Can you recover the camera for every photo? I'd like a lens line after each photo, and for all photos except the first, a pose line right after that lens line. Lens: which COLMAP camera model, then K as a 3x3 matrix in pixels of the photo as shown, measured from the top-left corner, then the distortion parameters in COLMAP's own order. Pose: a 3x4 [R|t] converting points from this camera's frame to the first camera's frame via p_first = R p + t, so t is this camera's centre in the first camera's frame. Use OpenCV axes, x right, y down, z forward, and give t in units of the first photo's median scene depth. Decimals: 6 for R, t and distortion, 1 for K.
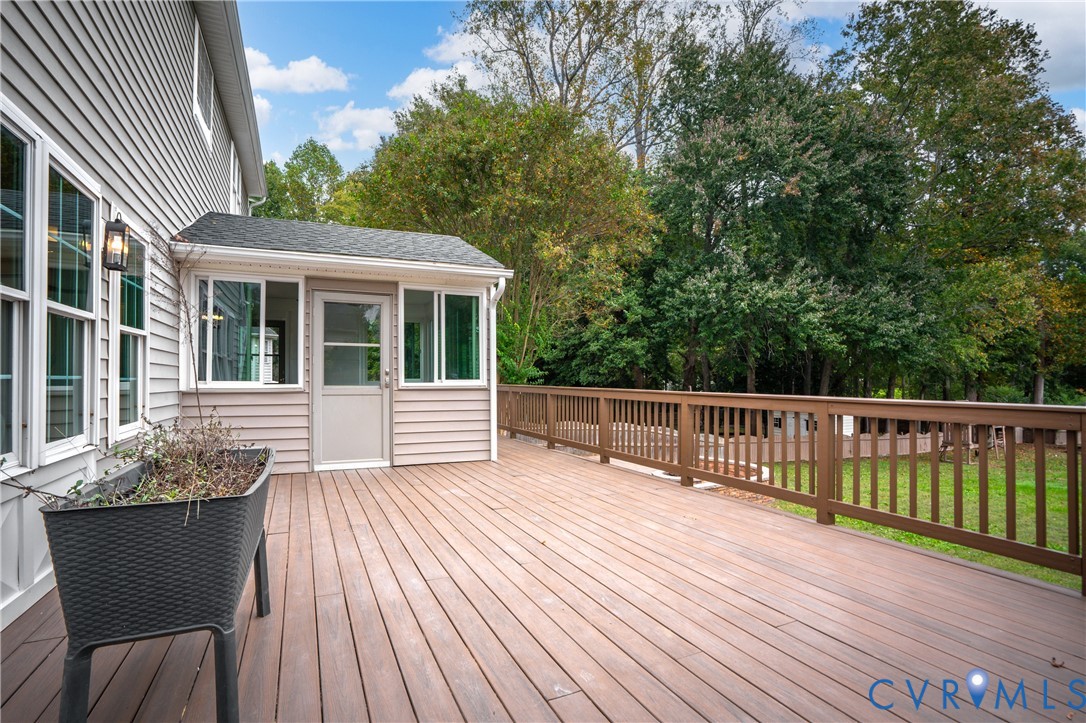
lens RADIAL K [[496.5, 0, 543.3], [0, 496.5, 375.6], [0, 0, 1]] dist [-0.009604, 0.012337]
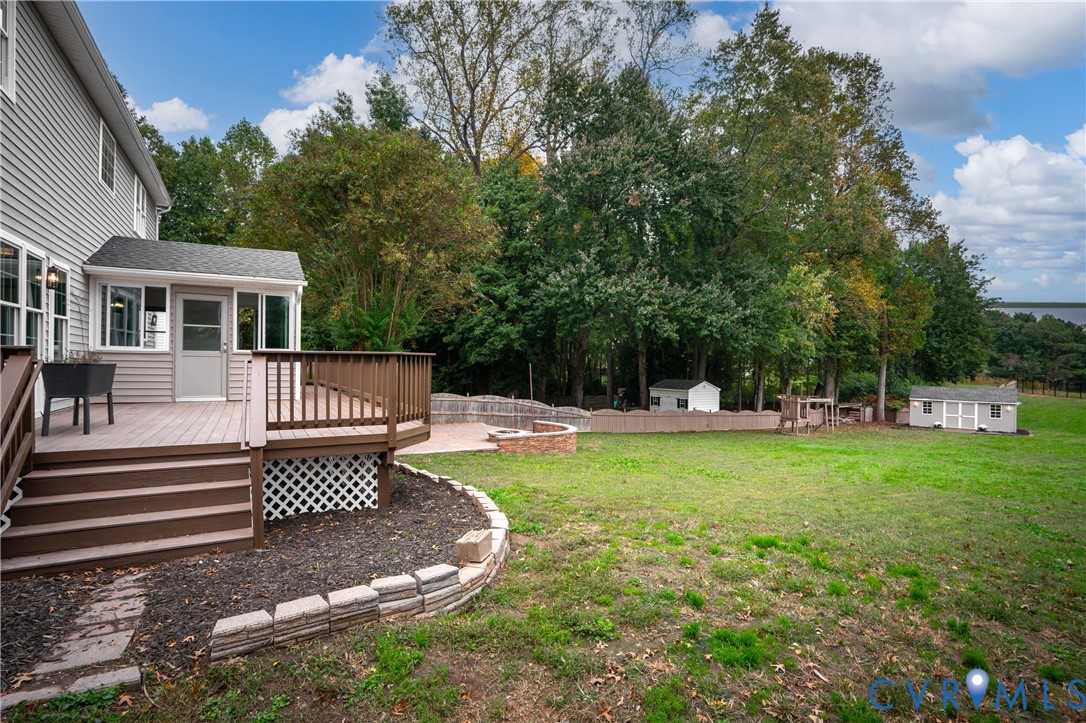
lens RADIAL K [[531.6, 0, 550.2], [0, 531.6, 371.0], [0, 0, 1]] dist [-0.015347, 0.015838]
pose [[0.998317, 0.012528, 0.056618, 0.625176], [-0.013465, 0.999778, 0.016201, 0.040159], [-0.056403, -0.016936, 0.998264, -0.763414]]
